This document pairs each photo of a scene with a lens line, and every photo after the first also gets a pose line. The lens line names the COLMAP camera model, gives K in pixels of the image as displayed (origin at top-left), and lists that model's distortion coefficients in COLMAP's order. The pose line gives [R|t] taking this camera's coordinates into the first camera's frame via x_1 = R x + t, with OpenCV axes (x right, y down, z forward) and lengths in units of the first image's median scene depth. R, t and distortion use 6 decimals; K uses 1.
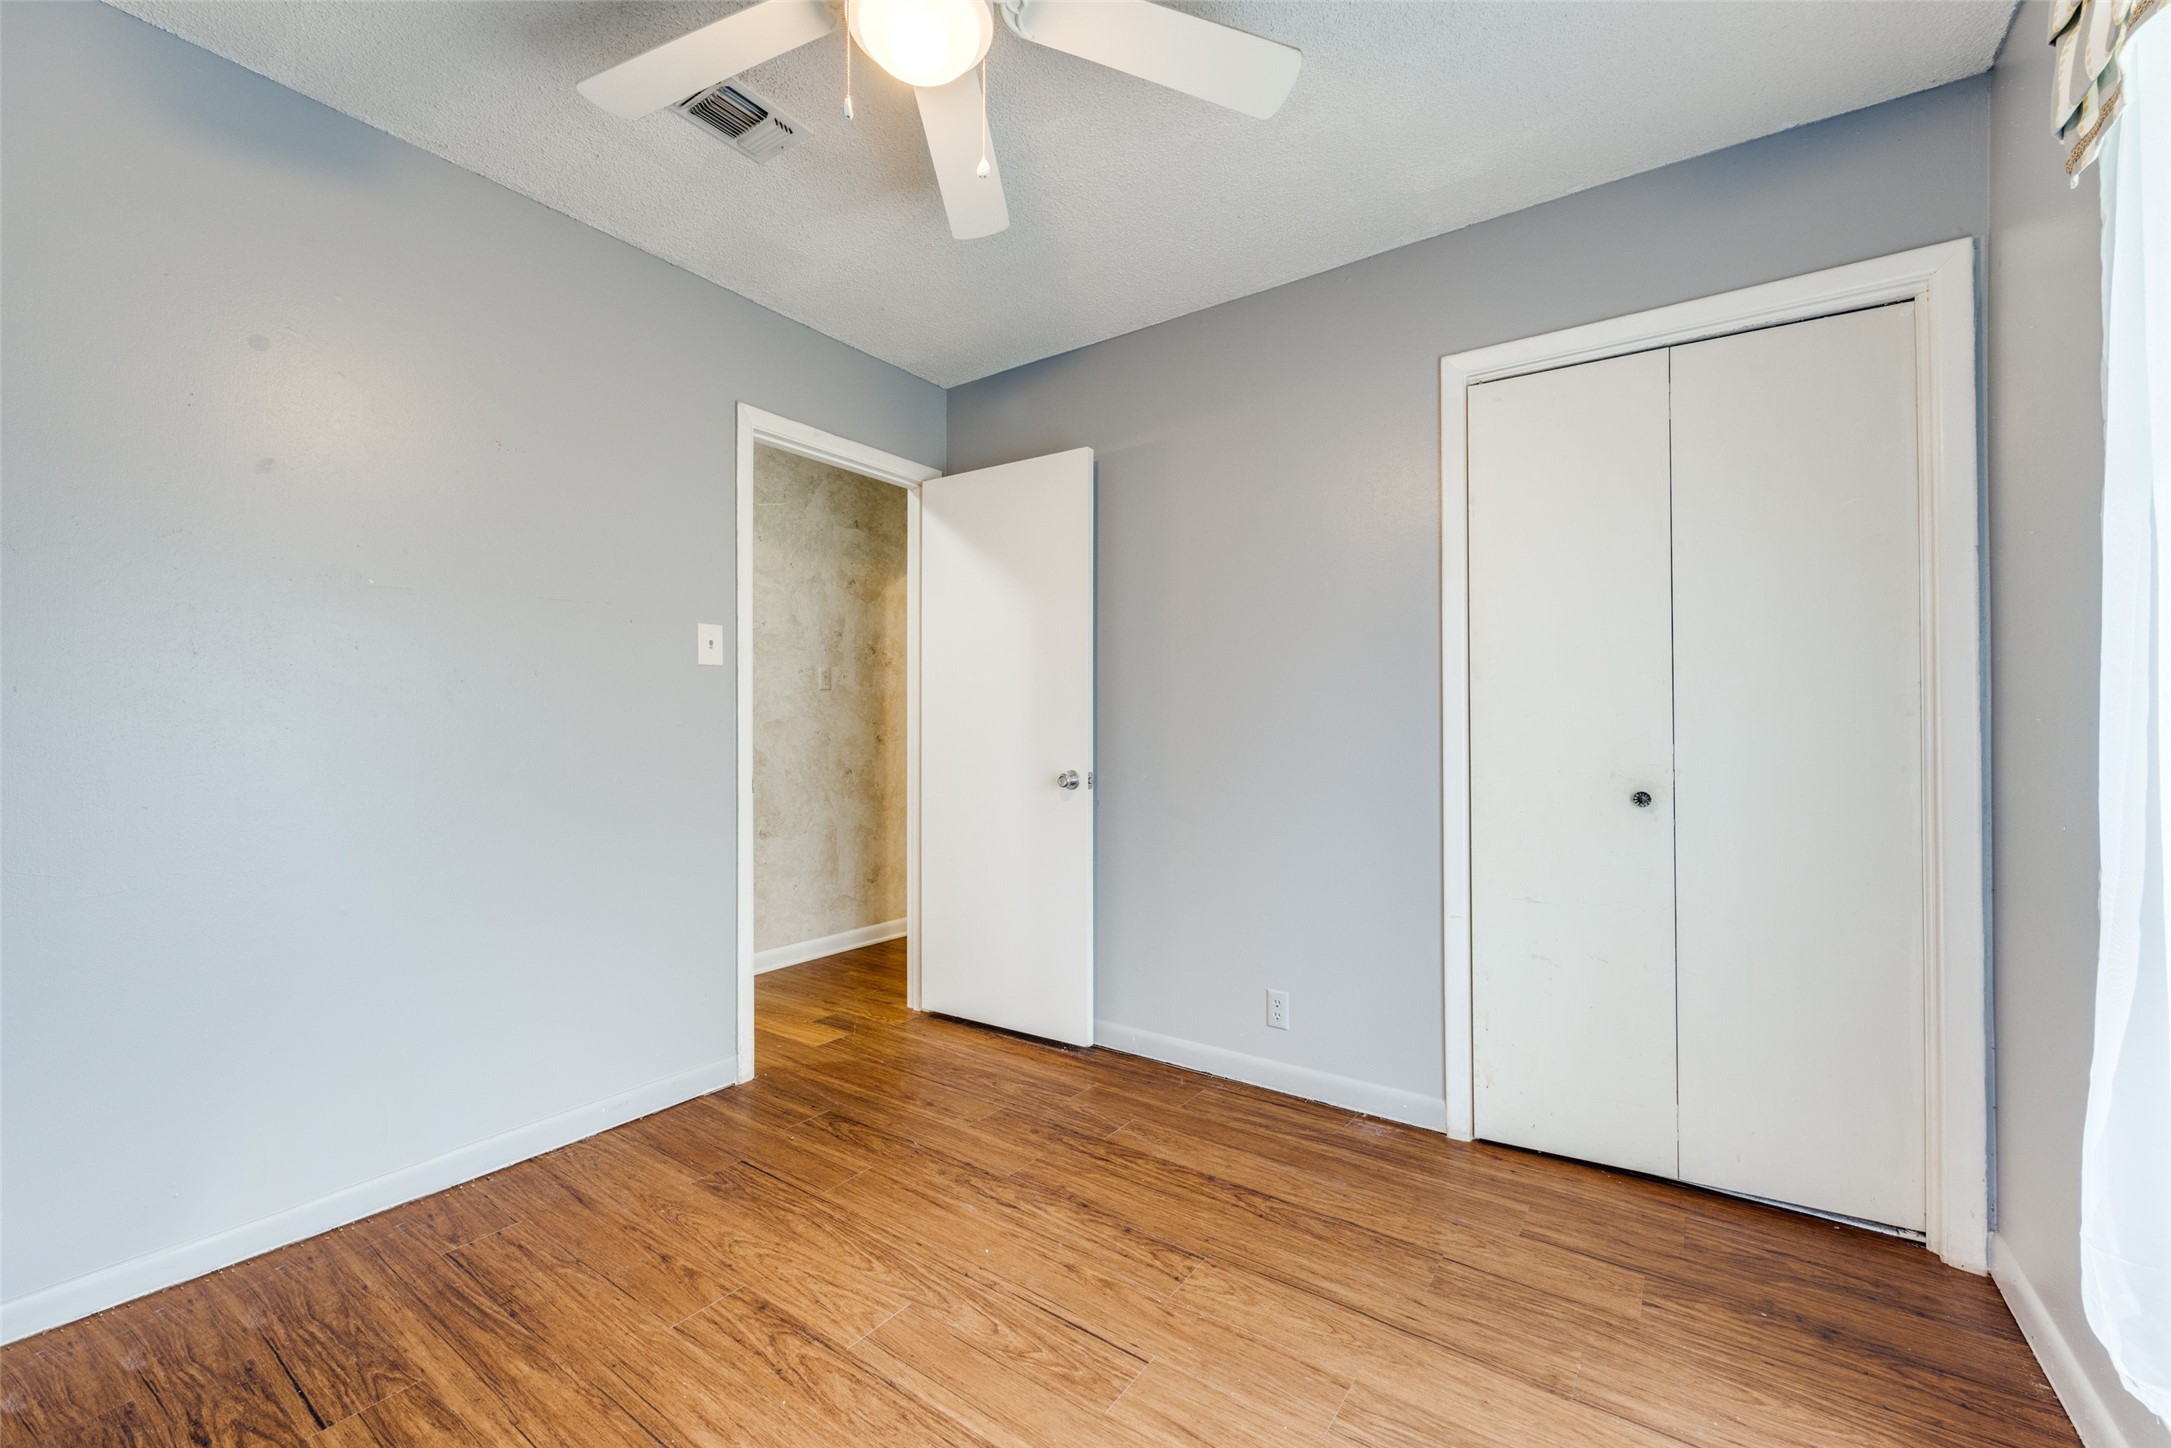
lens RADIAL K [[860.8, 0, 1085.1], [0, 860.8, 724.0], [0, 0, 1]] dist [-0.007546, 0.000511]
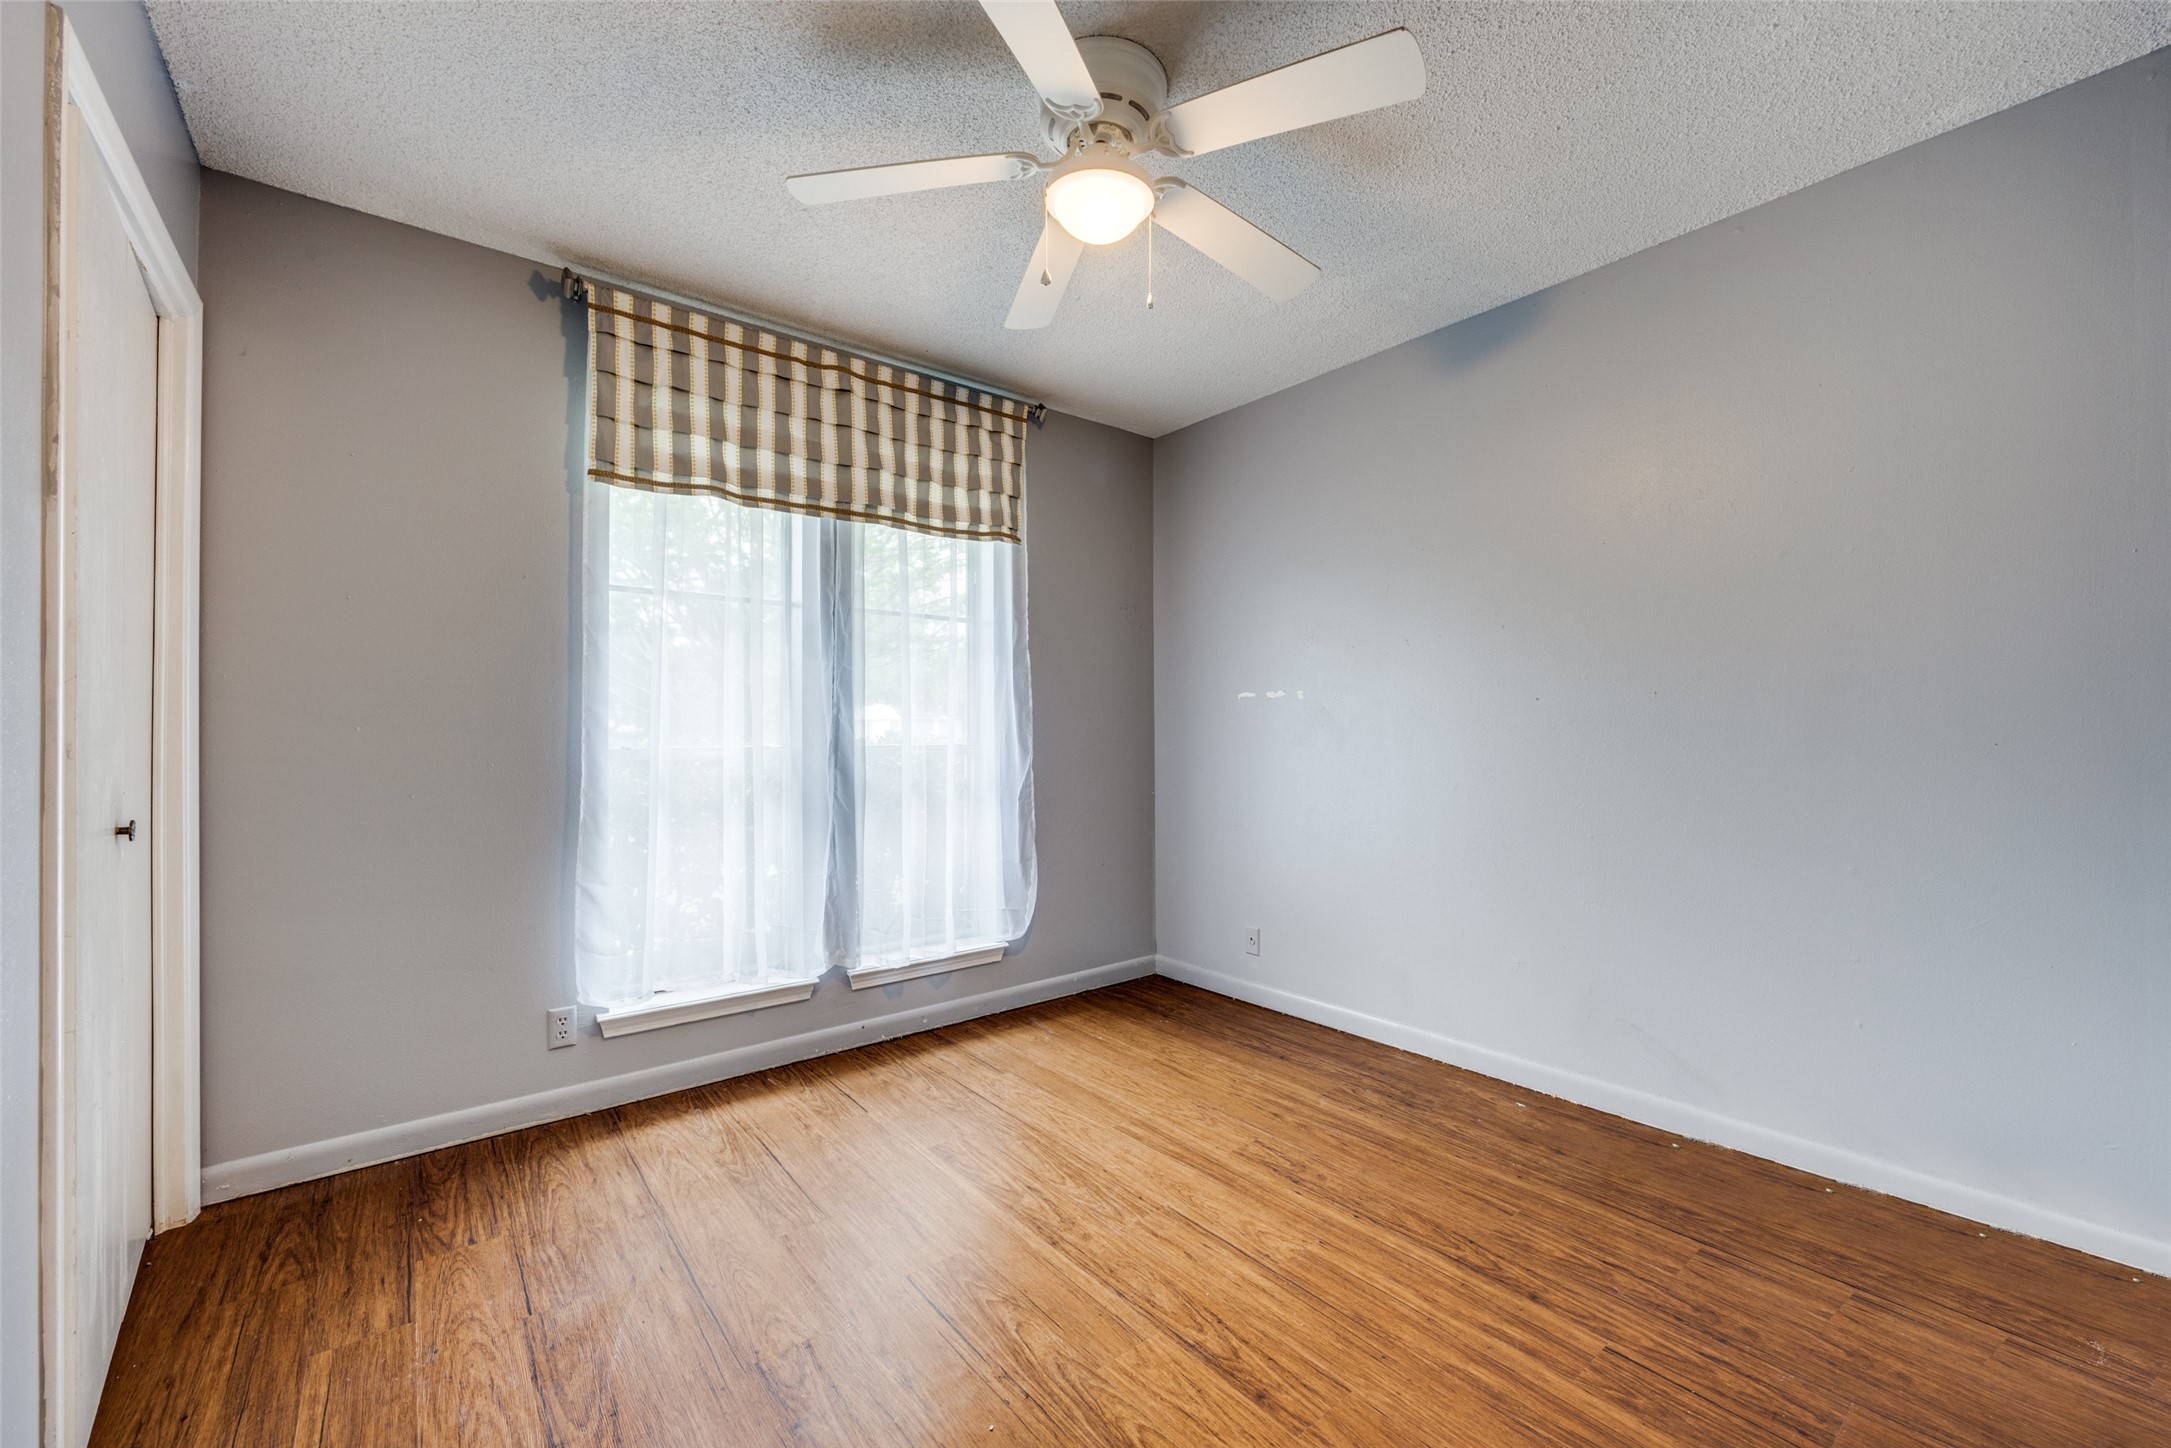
lens RADIAL K [[860.8, 0, 1086.3], [0, 860.8, 726.4], [0, 0, 1]] dist [-0.007546, 0.000511]
pose [[-0.959060, 0.006449, 0.283130, -0.474773], [0.003519, 0.999935, -0.010855, 0.006432], [-0.283181, -0.009414, -0.959020, 1.963909]]
